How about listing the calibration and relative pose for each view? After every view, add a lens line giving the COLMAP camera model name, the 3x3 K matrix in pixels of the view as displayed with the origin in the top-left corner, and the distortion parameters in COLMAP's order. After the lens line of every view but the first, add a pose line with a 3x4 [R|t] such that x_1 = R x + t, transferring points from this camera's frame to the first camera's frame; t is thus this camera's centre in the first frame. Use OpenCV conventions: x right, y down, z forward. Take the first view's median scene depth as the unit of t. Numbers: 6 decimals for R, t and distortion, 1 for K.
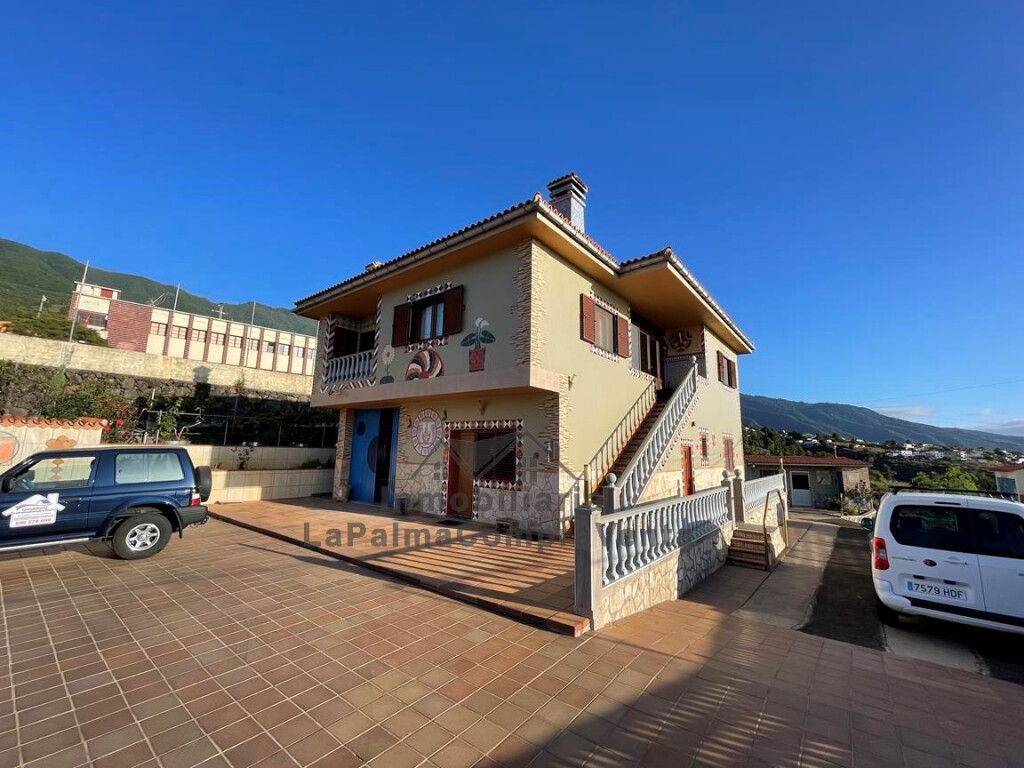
lens RADIAL K [[413.1, 0, 512.2], [0, 413.1, 381.3], [0, 0, 1]] dist [0.002614, 0.000085]
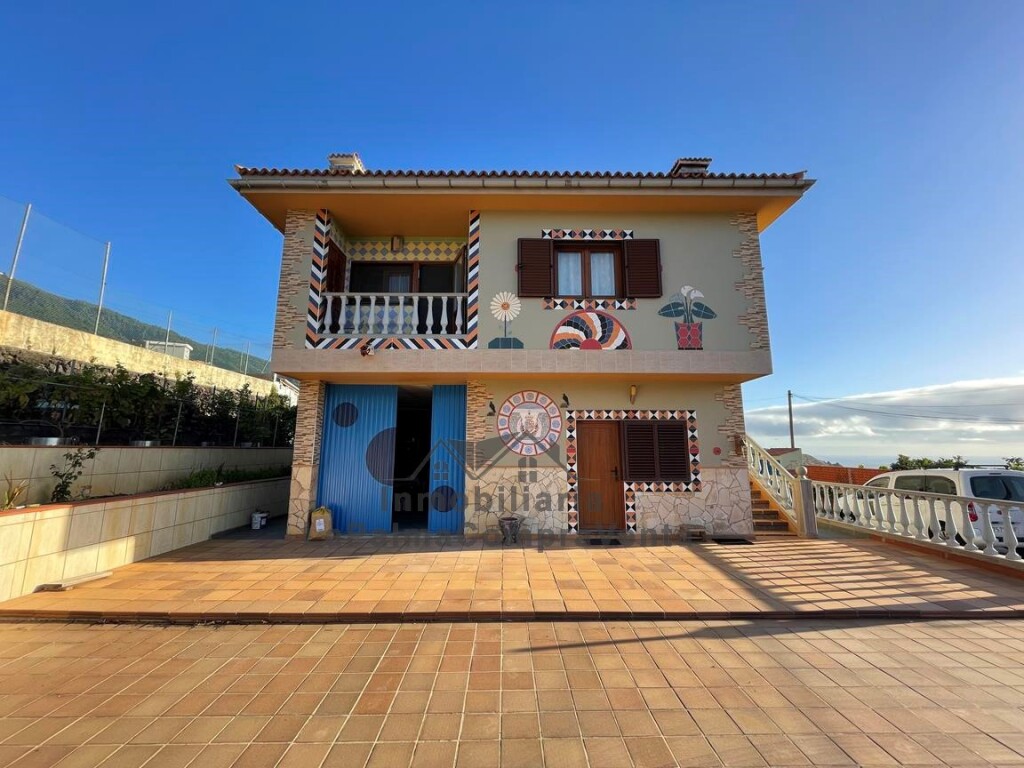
lens RADIAL K [[413.8, 0, 512.7], [0, 413.8, 382.0], [0, 0, 1]] dist [-0.001714, -0.000255]
pose [[0.777656, 0.083090, 0.623175, -0.770222], [-0.088338, 0.995835, -0.022542, 0.079134], [-0.622453, -0.037520, 0.781757, 0.509570]]
